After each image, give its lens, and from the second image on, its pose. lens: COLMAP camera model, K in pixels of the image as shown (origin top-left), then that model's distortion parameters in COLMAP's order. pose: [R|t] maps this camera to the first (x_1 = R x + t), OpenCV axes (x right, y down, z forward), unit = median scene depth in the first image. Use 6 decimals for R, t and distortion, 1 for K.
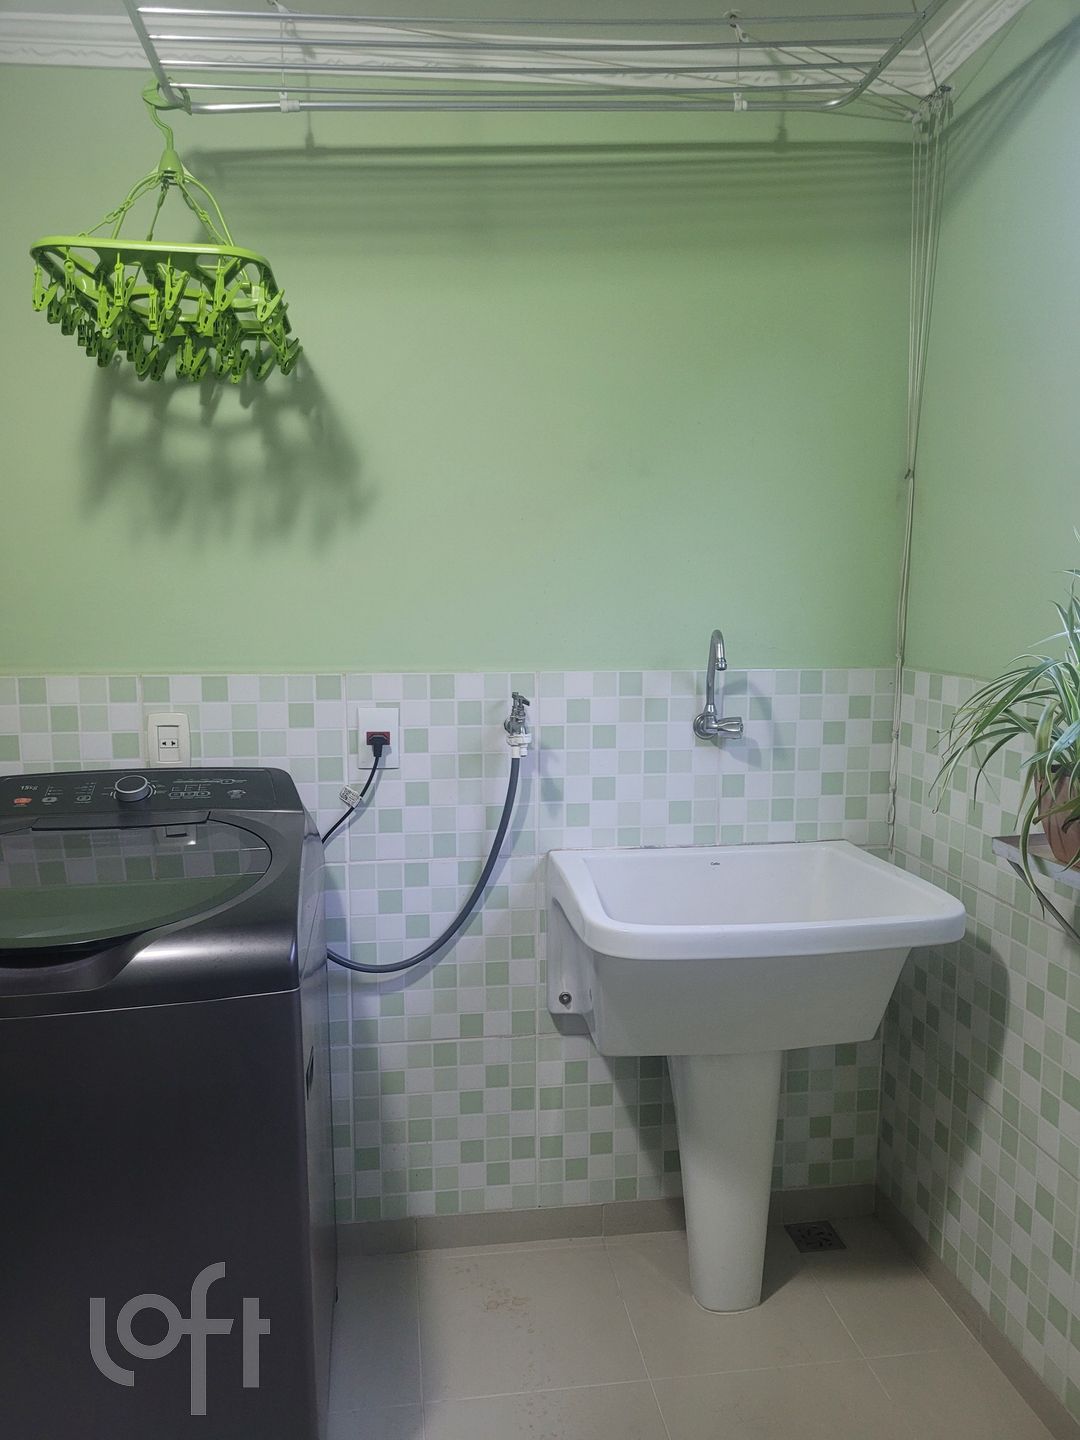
lens RADIAL K [[1099.3, 0, 540.0], [0, 1099.3, 716.5], [0, 0, 1]] dist [0.055225, -0.037209]
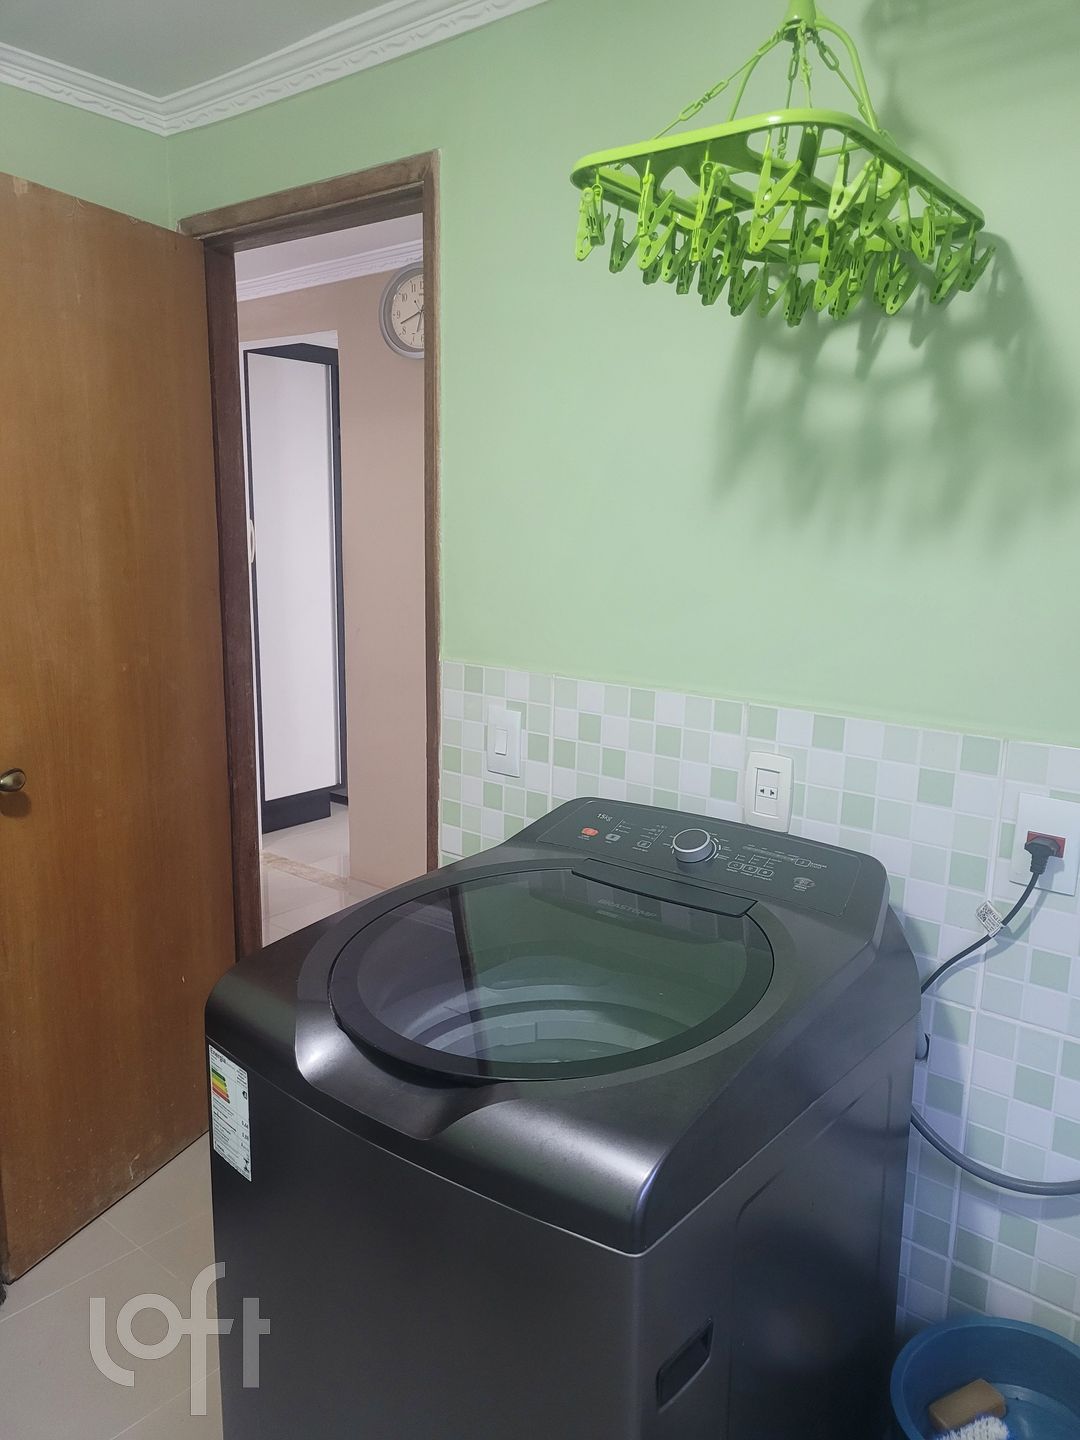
lens RADIAL K [[1099.3, 0, 536.2], [0, 1099.3, 729.3], [0, 0, 1]] dist [0.055225, -0.037209]
pose [[0.671493, 0.154527, -0.724720, 0.119935], [-0.107192, 0.987984, 0.111342, -0.090556], [0.733217, 0.002918, 0.679988, 0.339276]]
